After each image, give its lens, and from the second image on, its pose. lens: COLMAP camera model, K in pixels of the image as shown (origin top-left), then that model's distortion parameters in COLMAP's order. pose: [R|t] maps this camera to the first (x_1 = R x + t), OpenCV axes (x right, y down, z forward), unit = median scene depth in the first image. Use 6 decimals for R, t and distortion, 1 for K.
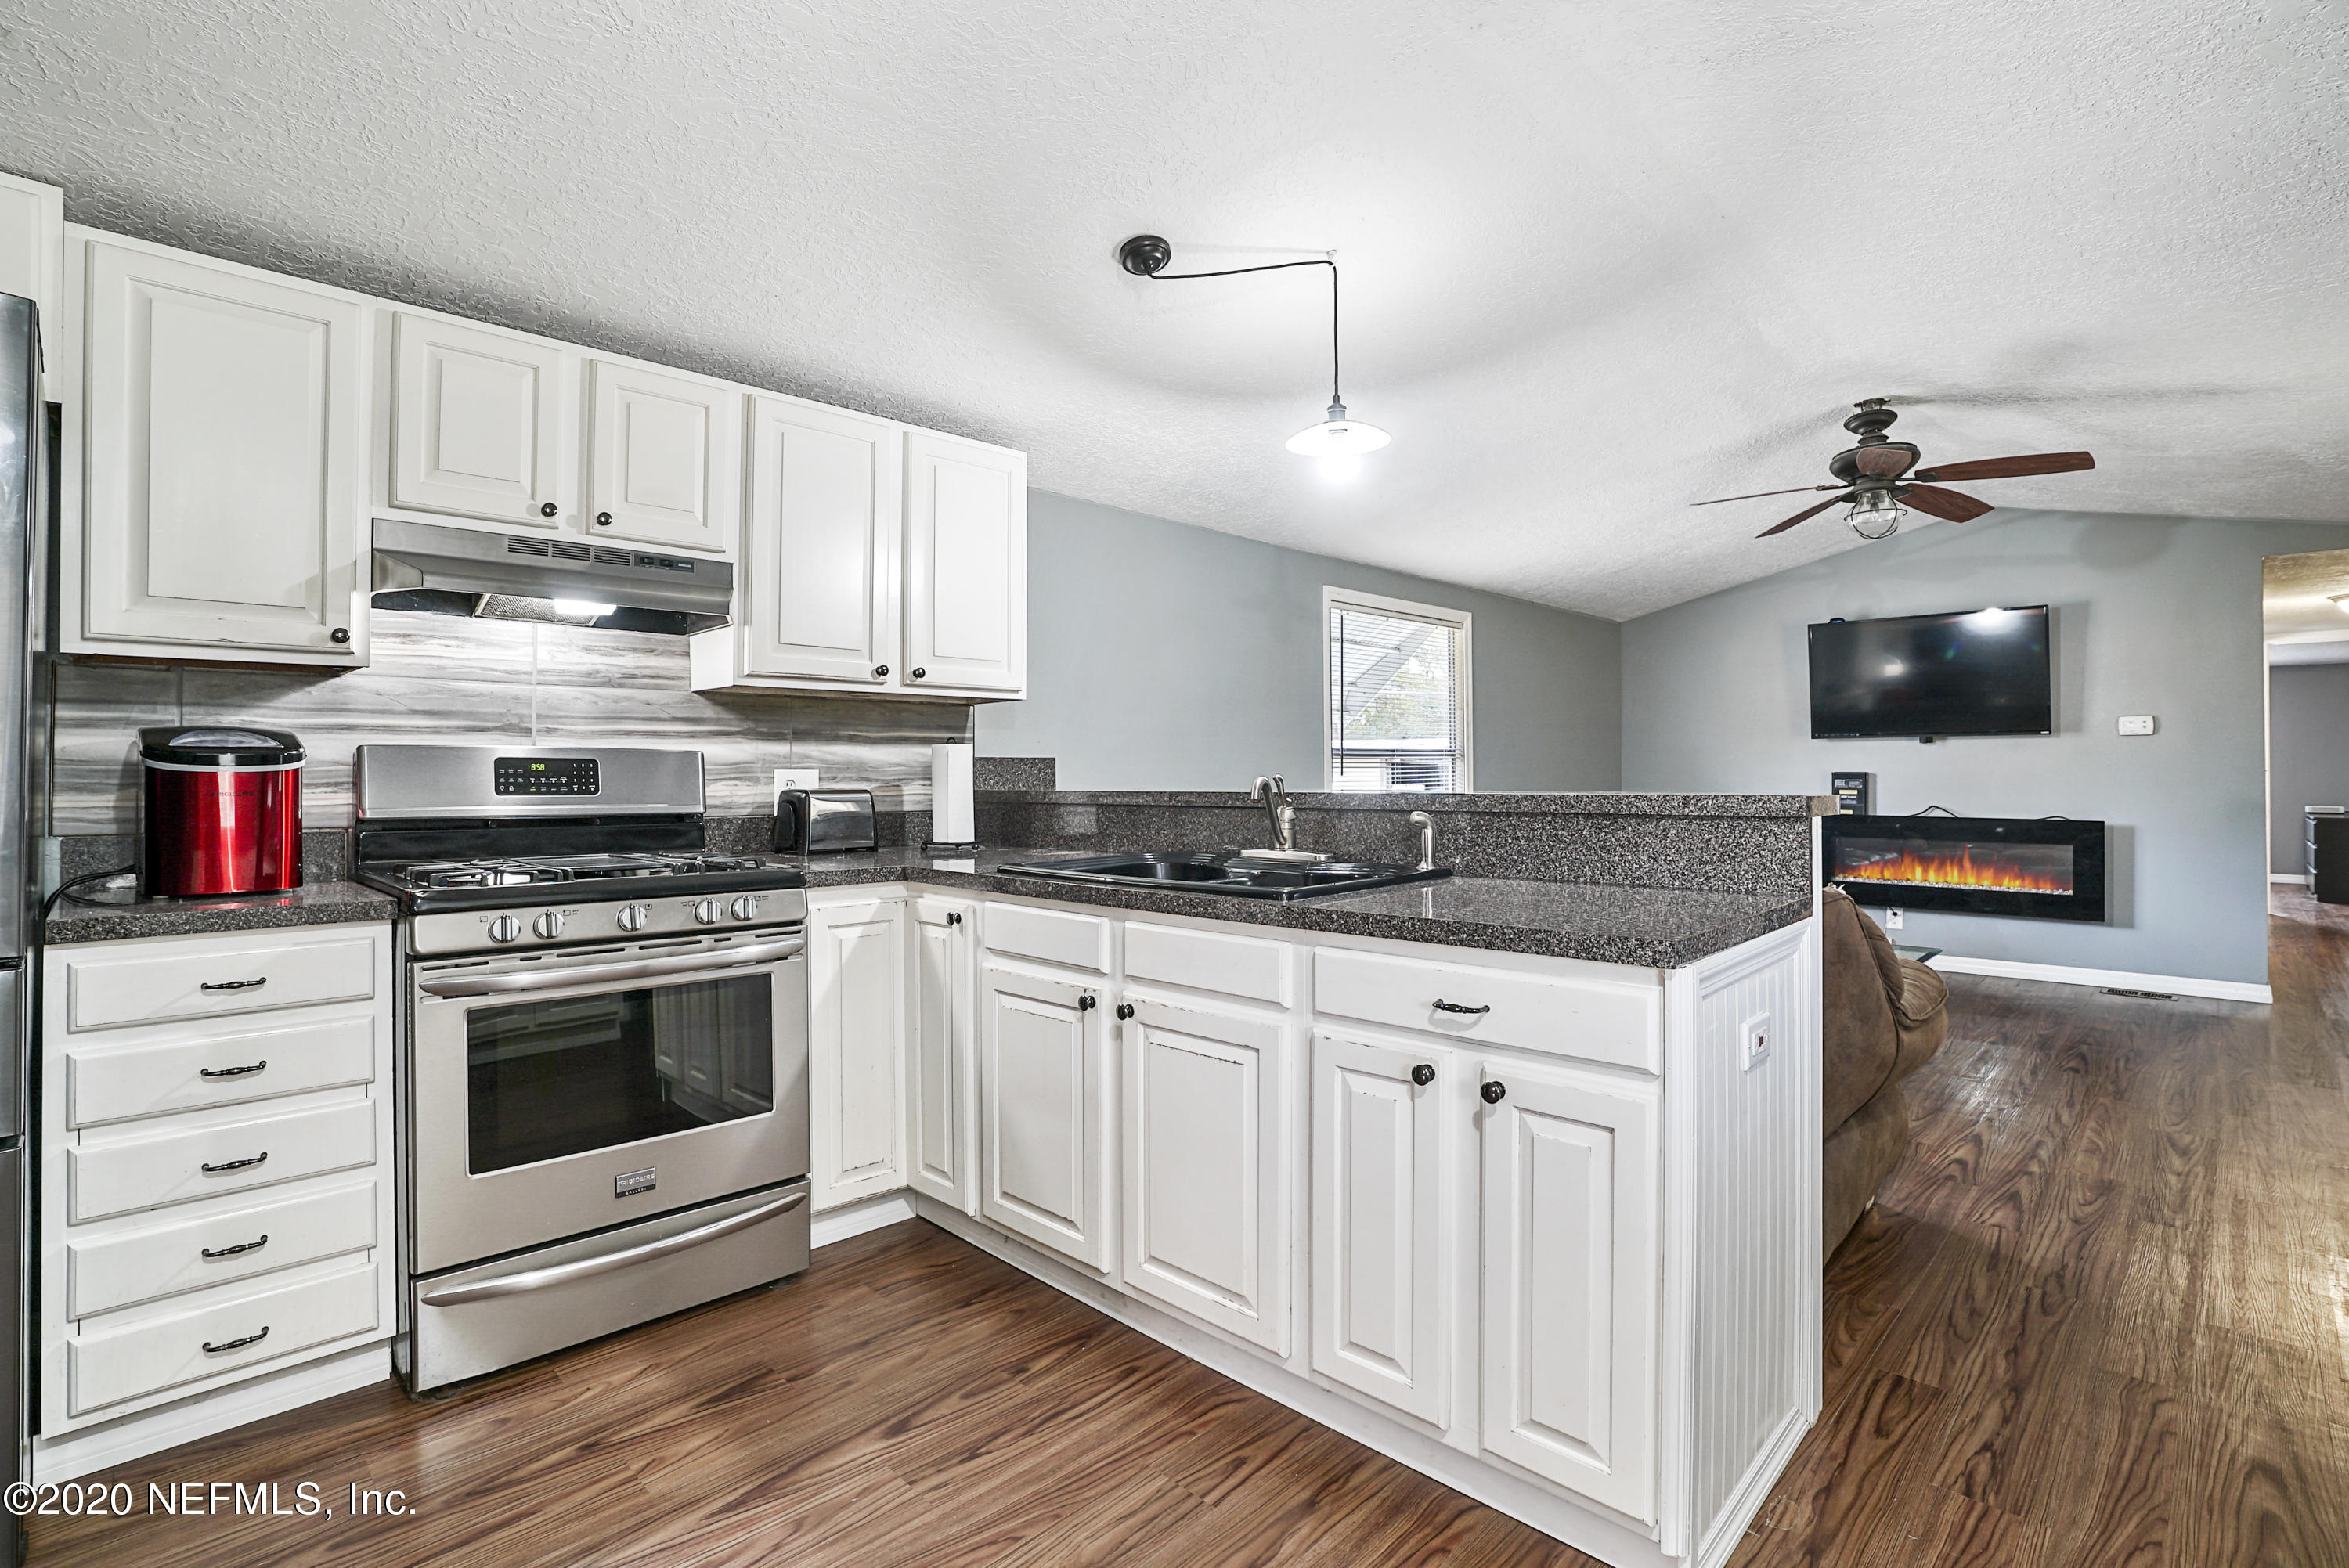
lens RADIAL K [[1109.3, 0, 1155.2], [0, 1109.3, 756.4], [0, 0, 1]] dist [-0.067727, 0.025468]
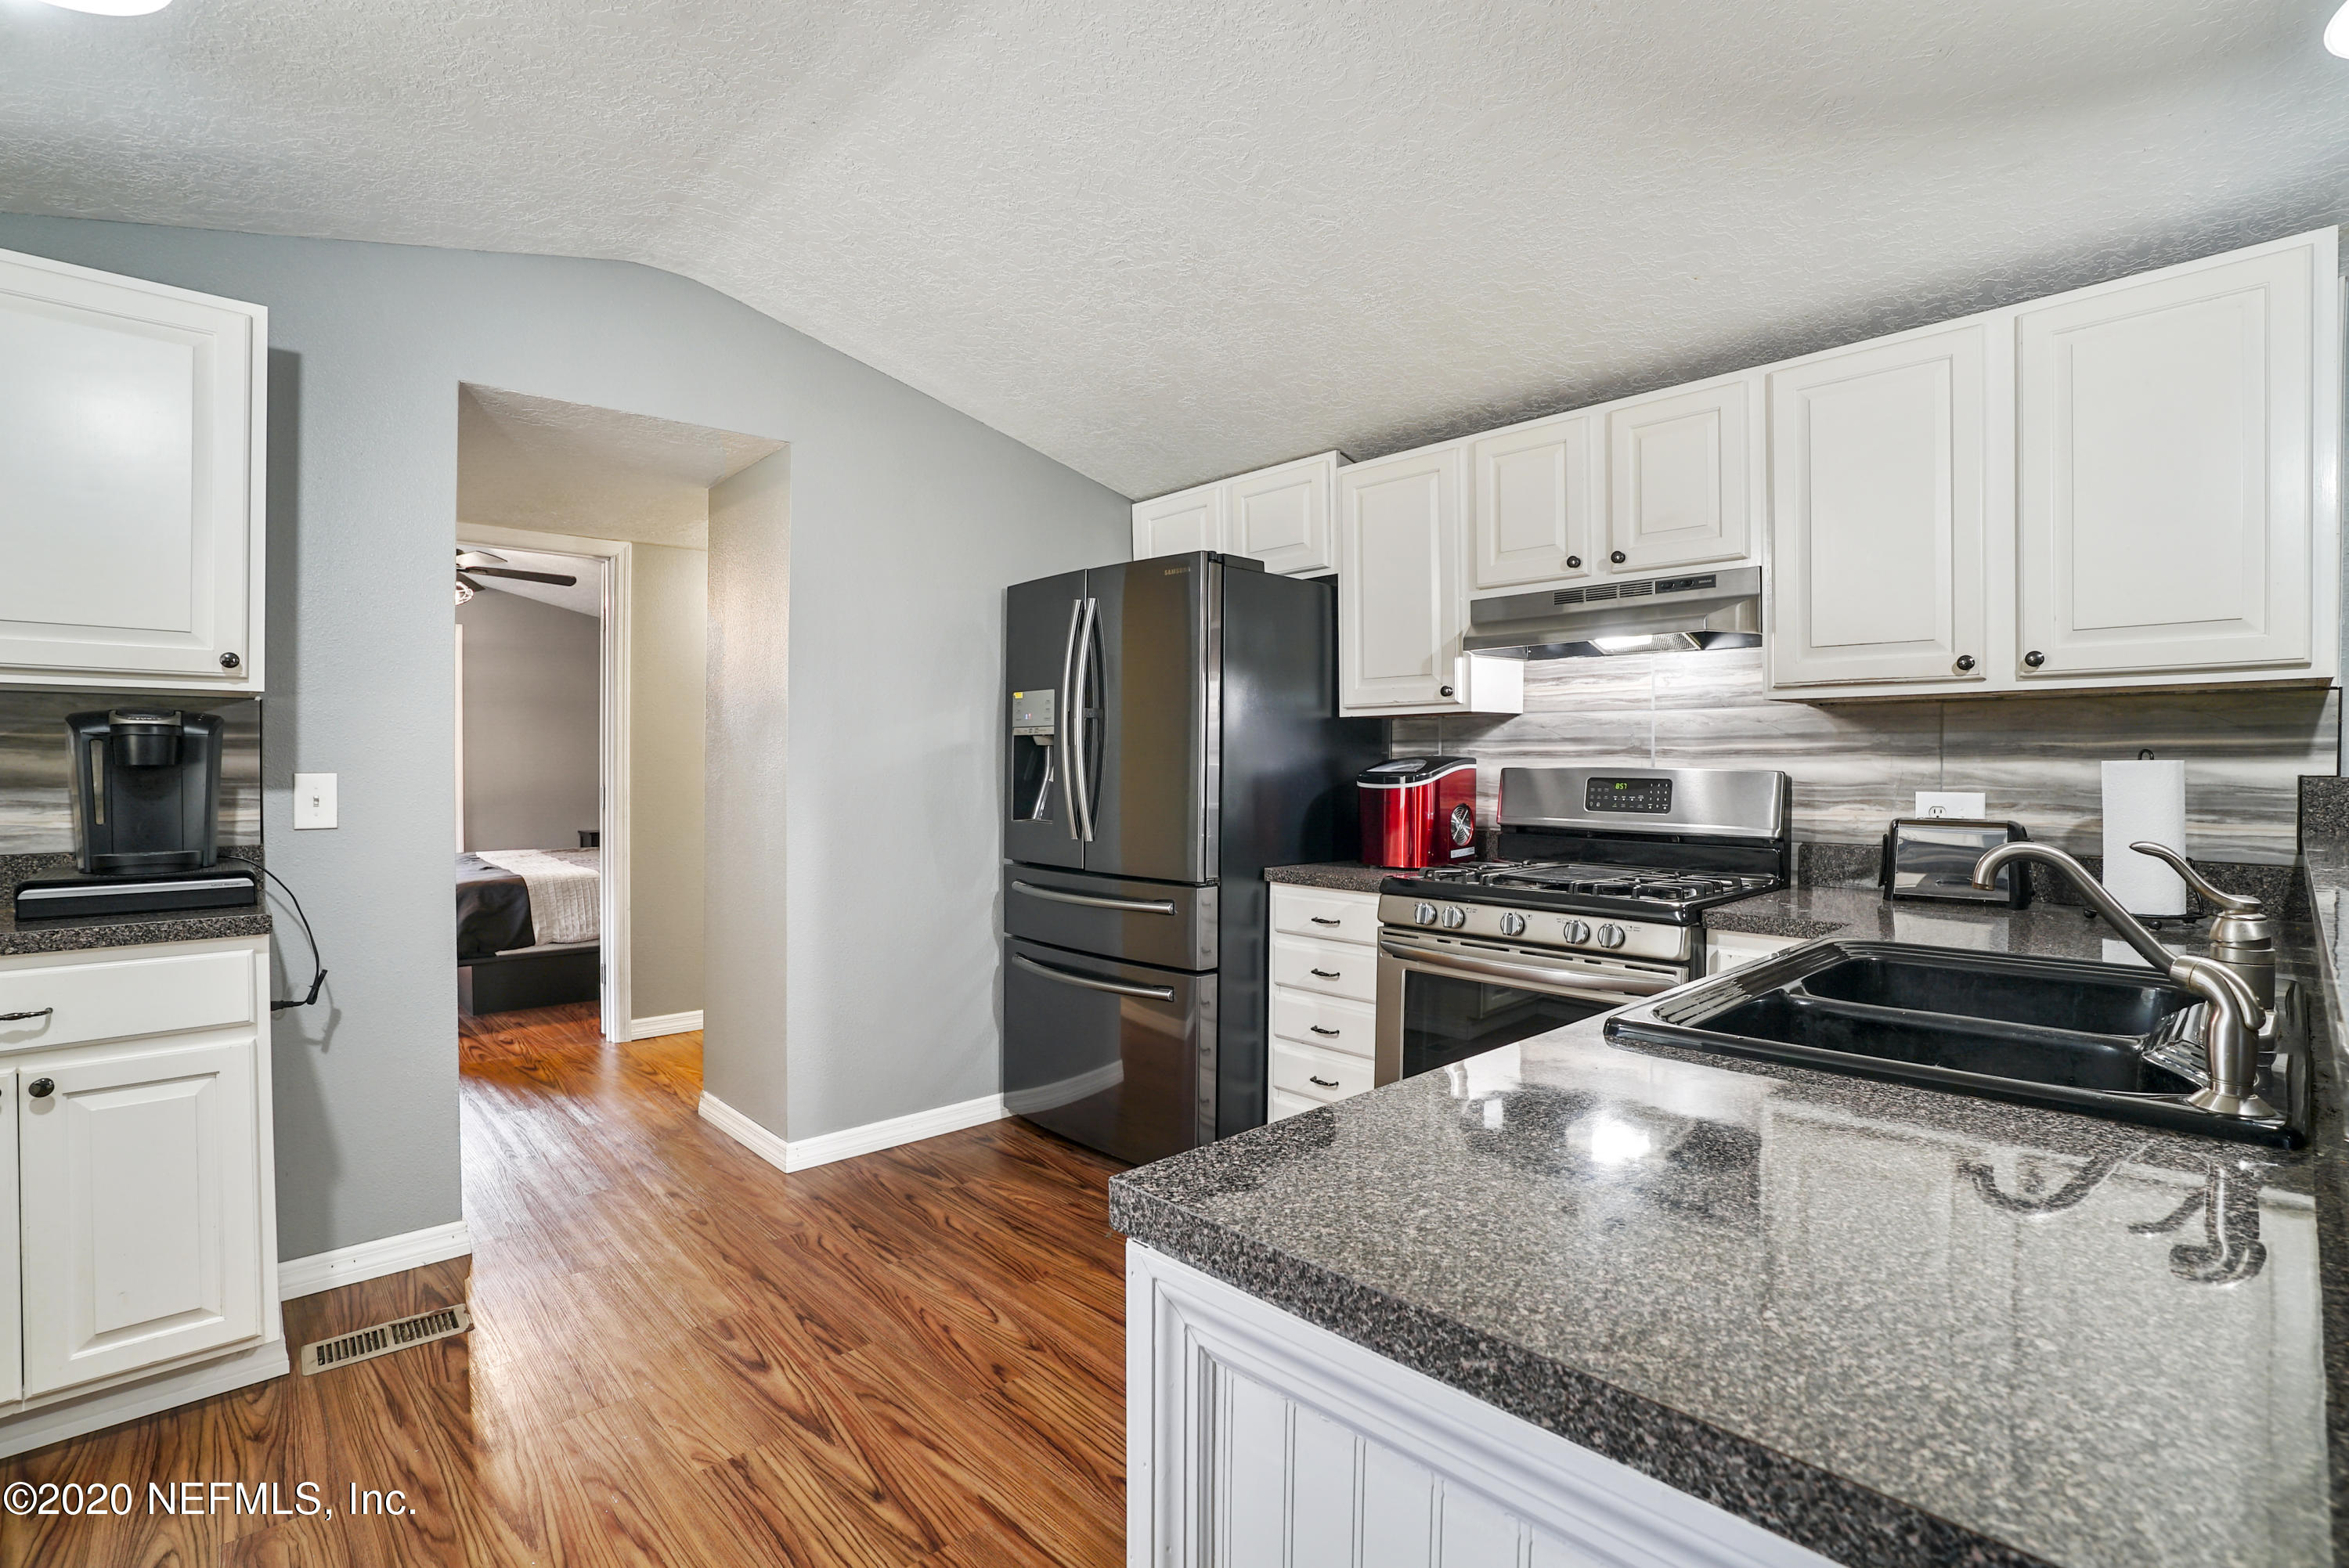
lens RADIAL K [[1088.1, 0, 1163.6], [0, 1088.1, 770.0], [0, 0, 1]] dist [-0.070231, 0.025754]
pose [[-0.036010, 0.008354, -0.999317, 0.552486], [0.014375, 0.999866, 0.007841, -0.022373], [0.999248, -0.014083, -0.036125, 0.571199]]
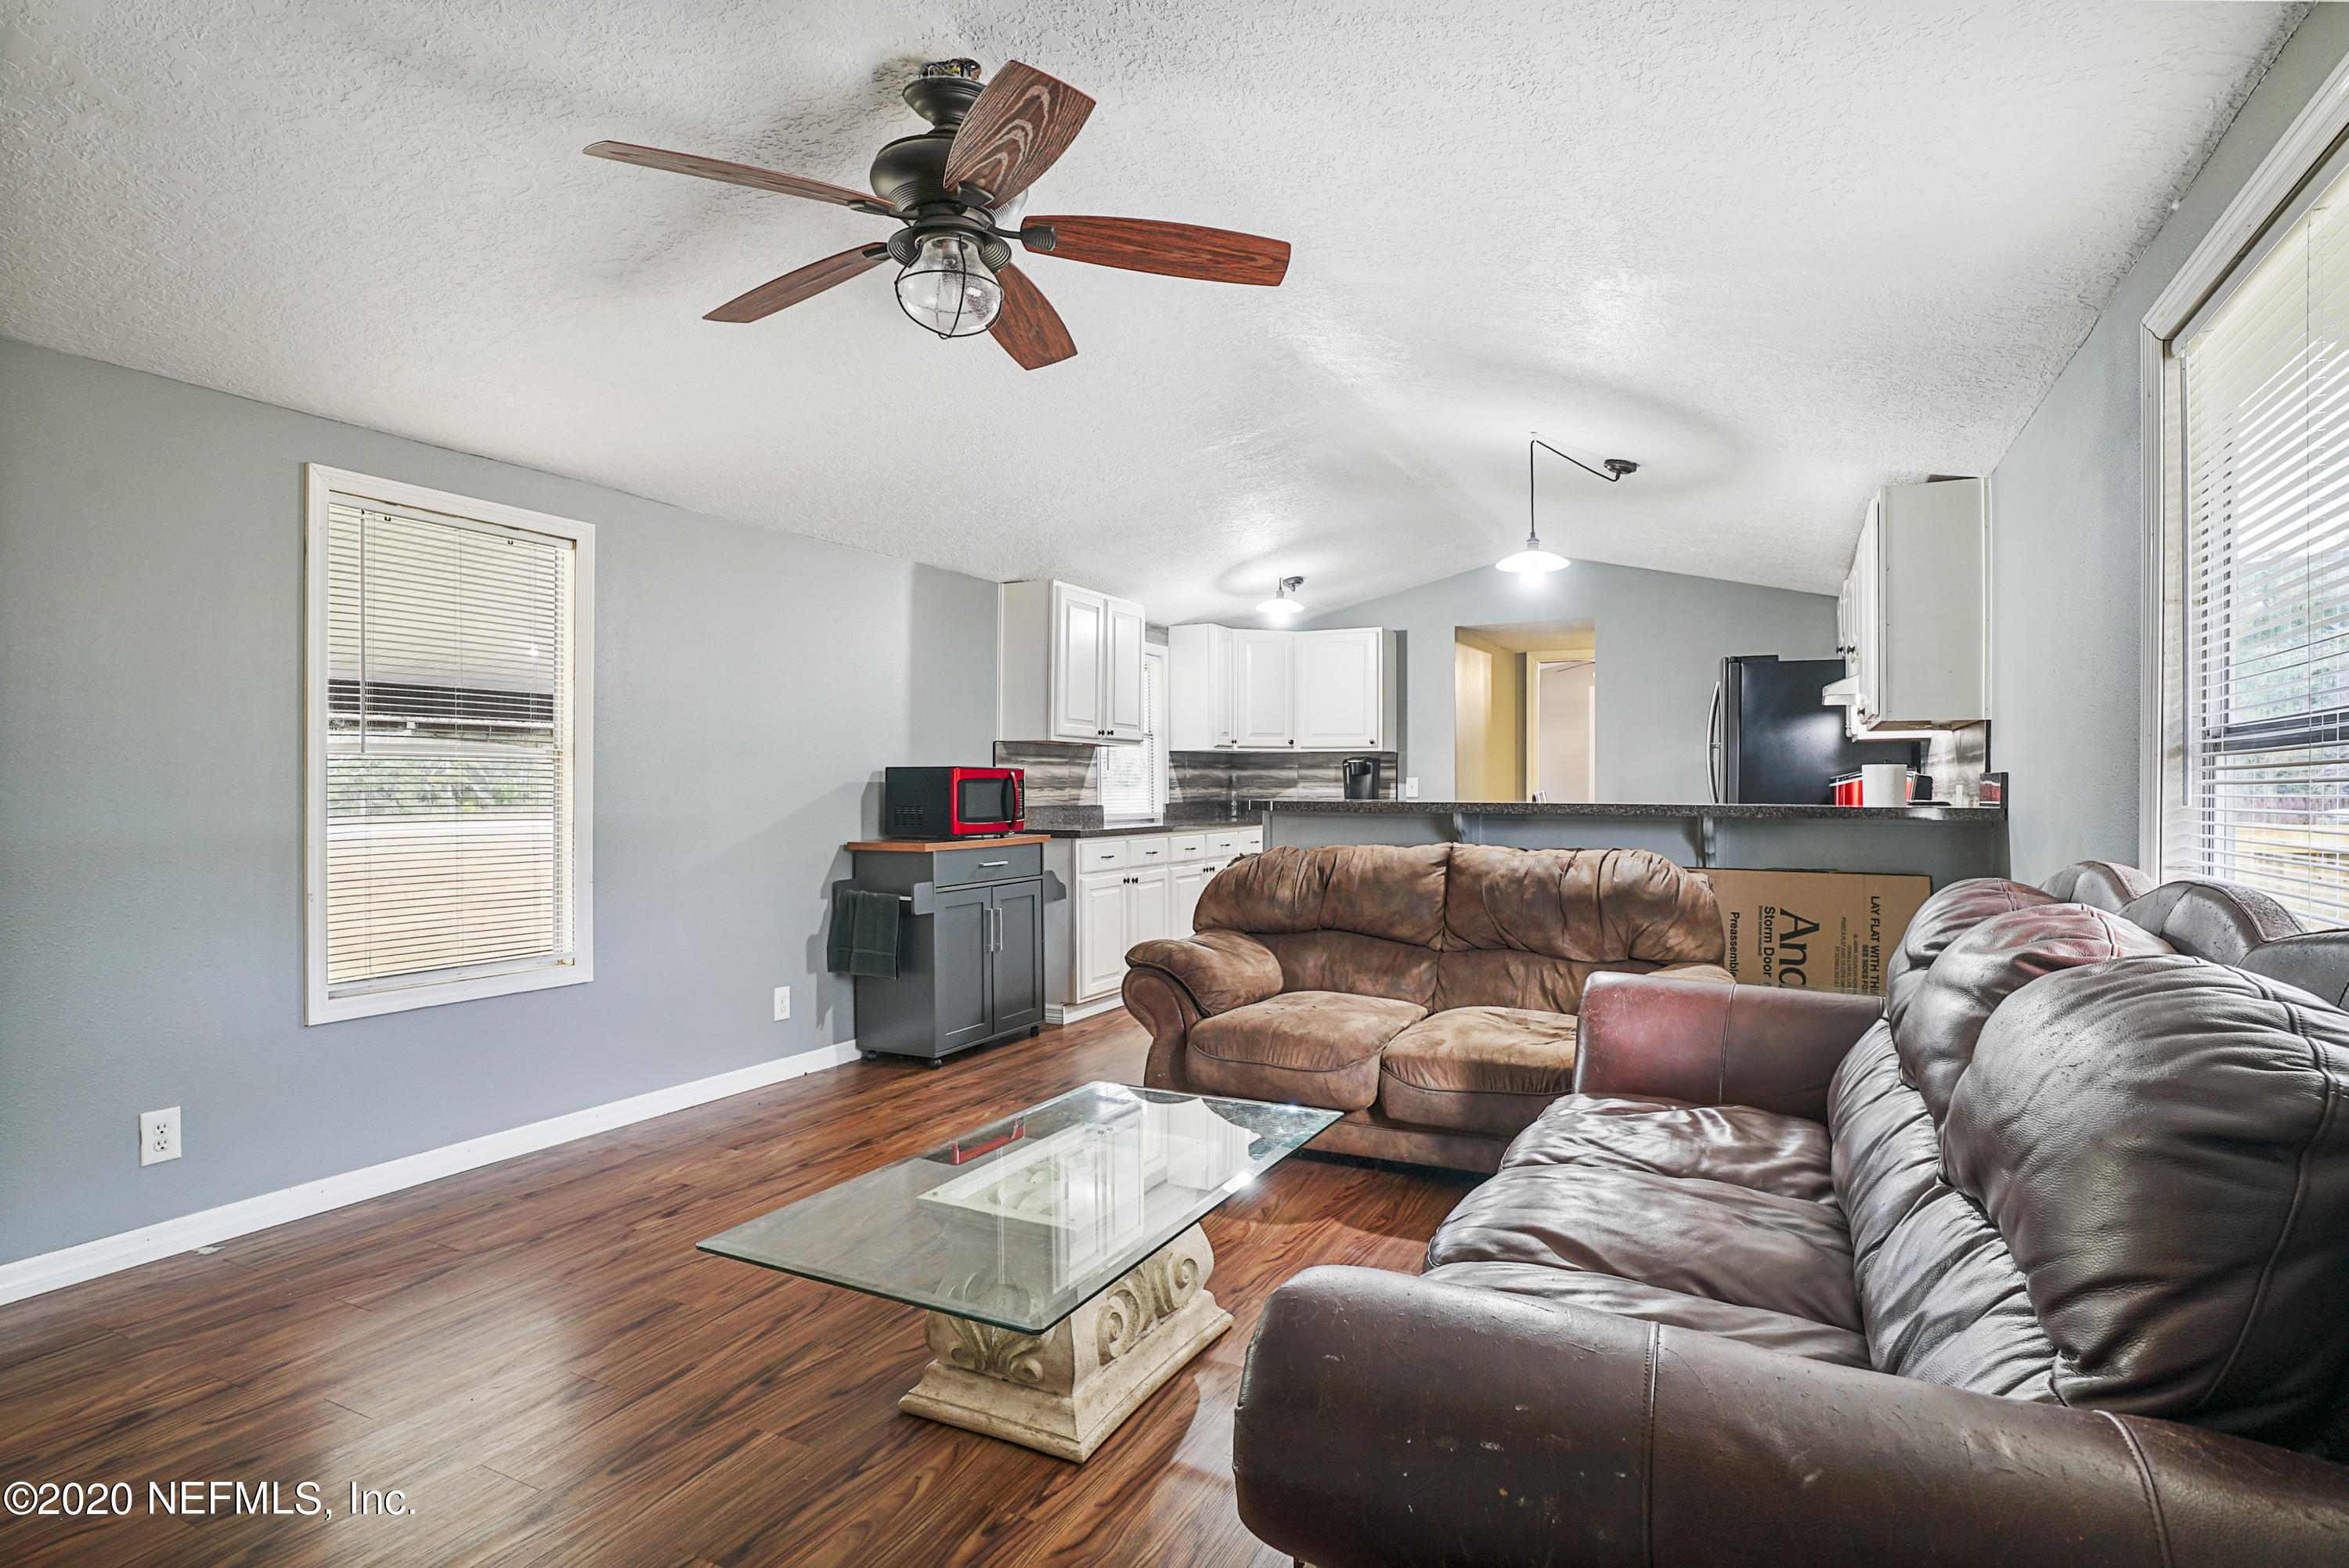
lens RADIAL K [[1218.4, 0, 1174.5], [0, 1218.4, 784.0], [0, 0, 1]] dist [-0.034663, -0.000029]
pose [[-0.947428, 0.002710, -0.319959, 1.184711], [0.006946, 0.999903, -0.012096, 0.025623], [0.319895, -0.013682, -0.947354, 2.474025]]
